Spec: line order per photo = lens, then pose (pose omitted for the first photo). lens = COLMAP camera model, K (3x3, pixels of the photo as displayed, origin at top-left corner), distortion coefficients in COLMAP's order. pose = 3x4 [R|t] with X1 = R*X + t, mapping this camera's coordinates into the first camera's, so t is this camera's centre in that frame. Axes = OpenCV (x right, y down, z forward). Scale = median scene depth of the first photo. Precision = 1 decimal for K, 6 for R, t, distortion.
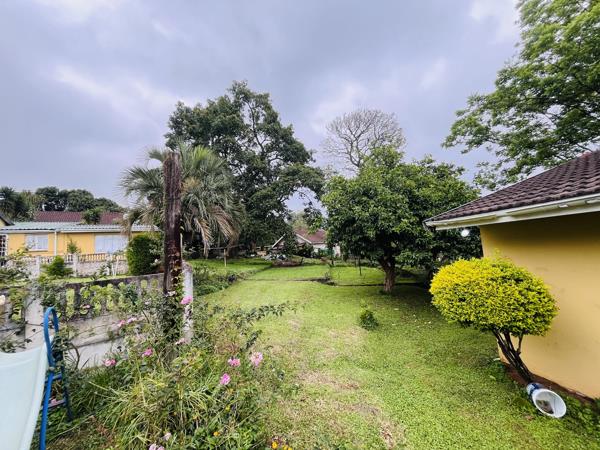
lens RADIAL K [[245.0, 0, 296.6], [0, 245.0, 227.0], [0, 0, 1]] dist [-0.003787, -0.000305]
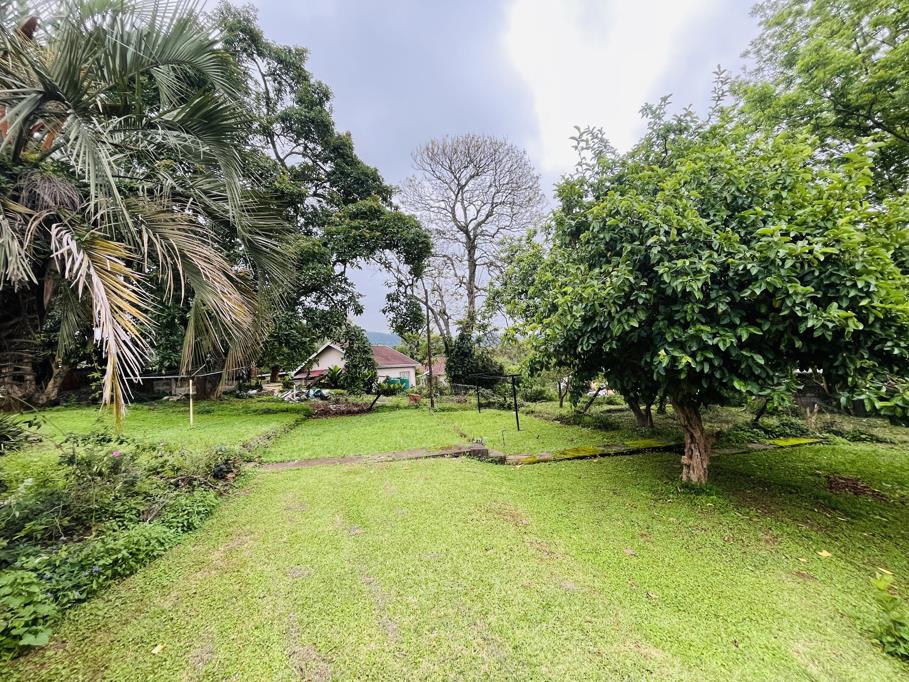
lens RADIAL K [[371.2, 0, 454.9], [0, 371.2, 341.9], [0, 0, 1]] dist [-0.003787, -0.000305]
pose [[0.937869, 0.025029, 0.346086, -0.081917], [-0.022403, 0.999682, -0.011586, 0.022474], [-0.346266, 0.003113, 0.938131, 0.236127]]
